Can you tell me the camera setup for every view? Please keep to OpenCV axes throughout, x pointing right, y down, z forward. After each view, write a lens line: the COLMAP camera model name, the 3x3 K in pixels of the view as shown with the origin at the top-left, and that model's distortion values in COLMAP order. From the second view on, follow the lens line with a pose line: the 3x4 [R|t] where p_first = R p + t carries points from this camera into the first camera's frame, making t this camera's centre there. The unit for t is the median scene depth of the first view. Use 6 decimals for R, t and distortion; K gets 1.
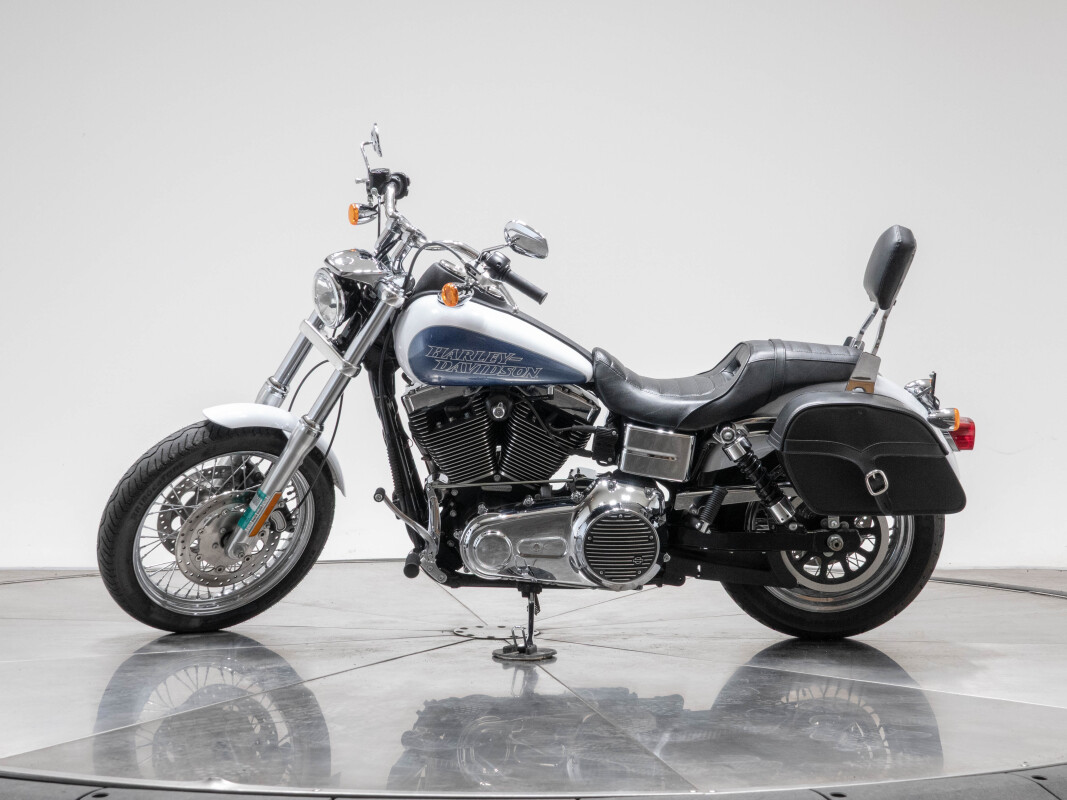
lens RADIAL K [[1717.2, 0, 533.5], [0, 1717.2, 400.0], [0, 0, 1]] dist [0.010434, 0.037603]
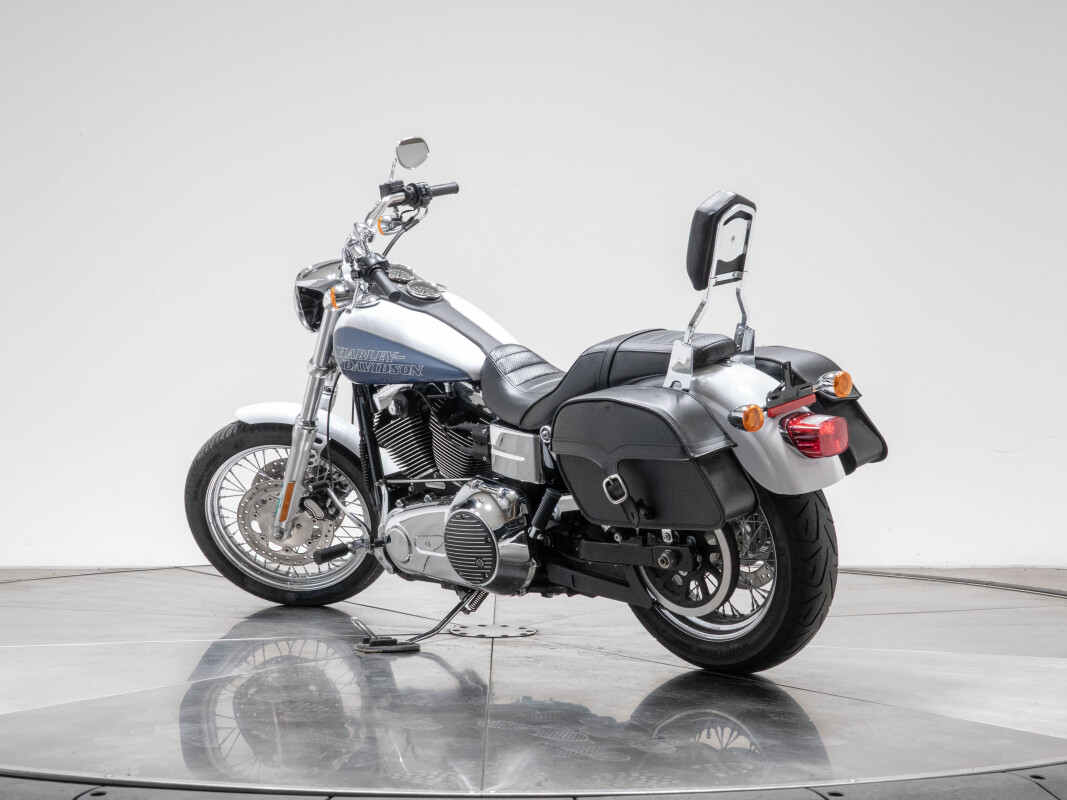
lens RADIAL K [[1717.2, 0, 533.5], [0, 1717.2, 400.0], [0, 0, 1]] dist [0.010434, 0.037603]
pose [[0.690162, -0.004328, -0.723642, 0.764696], [-0.005551, 0.999921, -0.011275, 0.012170], [0.723634, 0.011799, 0.690083, 0.344728]]
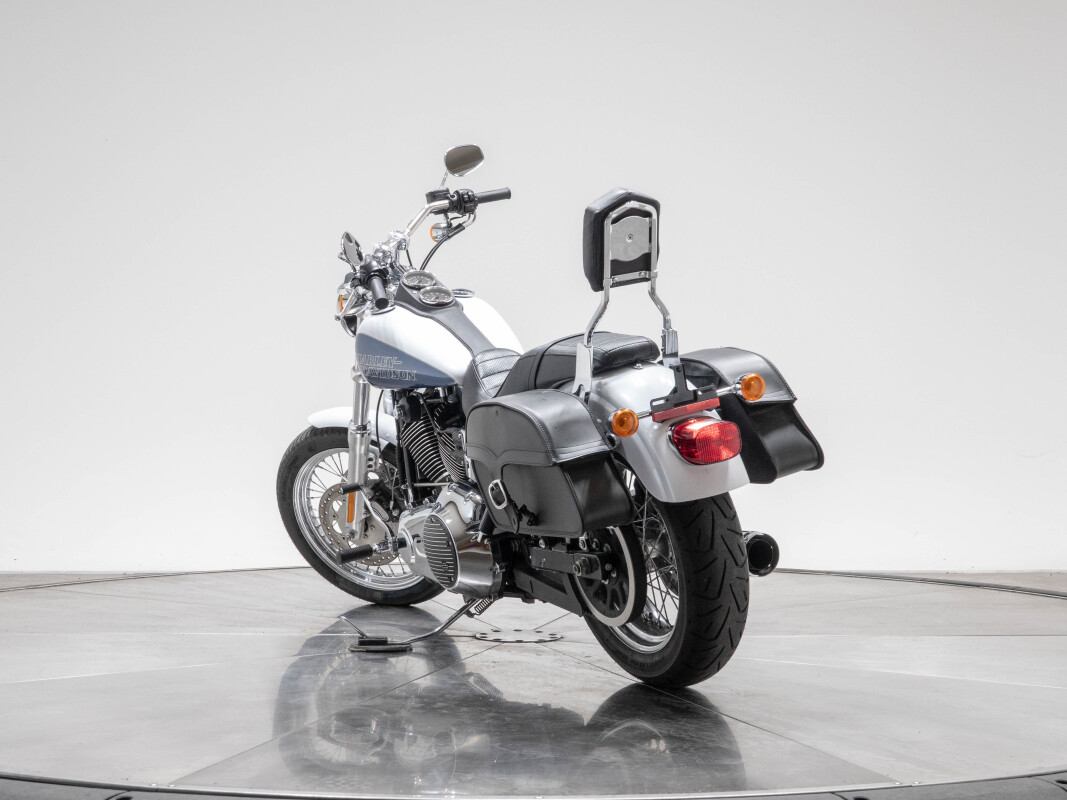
lens RADIAL K [[1717.2, 0, 533.5], [0, 1717.2, 400.0], [0, 0, 1]] dist [0.010434, 0.037603]
pose [[0.442469, -0.007850, -0.896749, 0.936080], [-0.005970, 0.999914, -0.011699, 0.009987], [0.896764, 0.010530, 0.442384, 0.598767]]
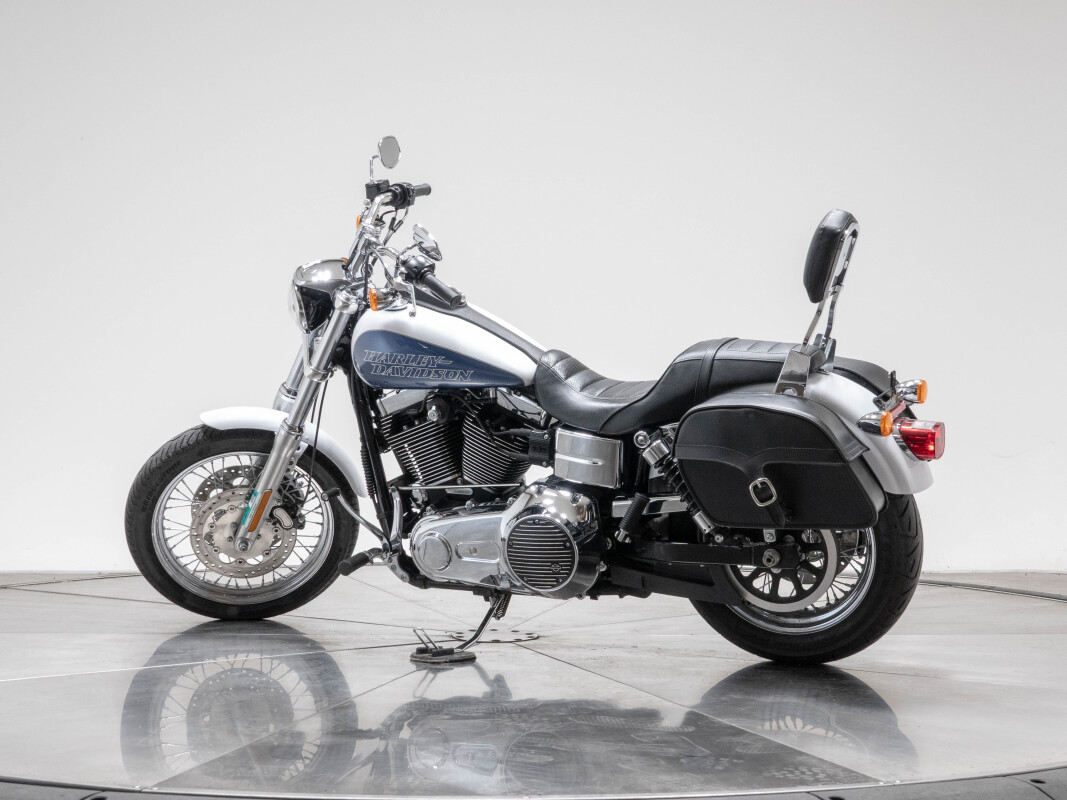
lens RADIAL K [[1717.2, 0, 533.5], [0, 1717.2, 400.0], [0, 0, 1]] dist [0.010434, 0.037603]
pose [[0.895737, -0.002845, -0.444576, 0.471323], [-0.002278, 0.999937, -0.010987, 0.008987], [0.444579, 0.010854, 0.895674, 0.119565]]
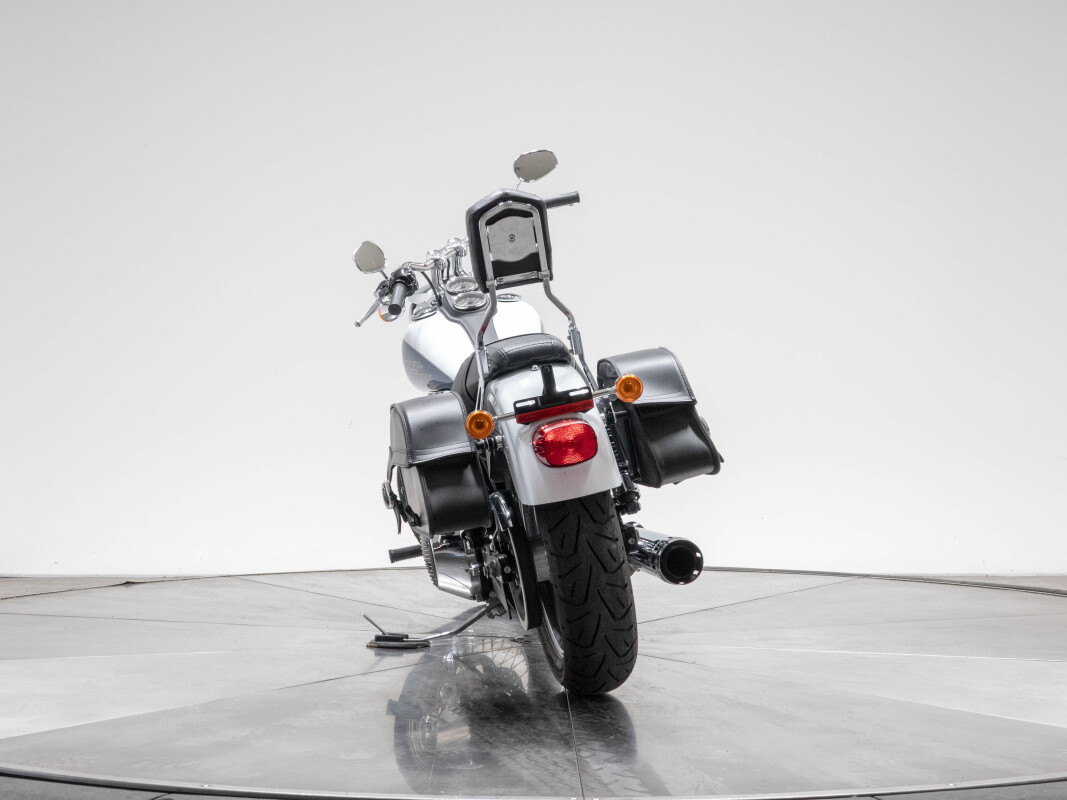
lens RADIAL K [[1717.2, 0, 533.5], [0, 1717.2, 400.0], [0, 0, 1]] dist [0.010434, 0.037603]
pose [[0.125642, -0.014033, -0.991976, 1.030240], [-0.008113, 0.999852, -0.015172, 0.011591], [0.992042, 0.009954, 0.125509, 0.913804]]
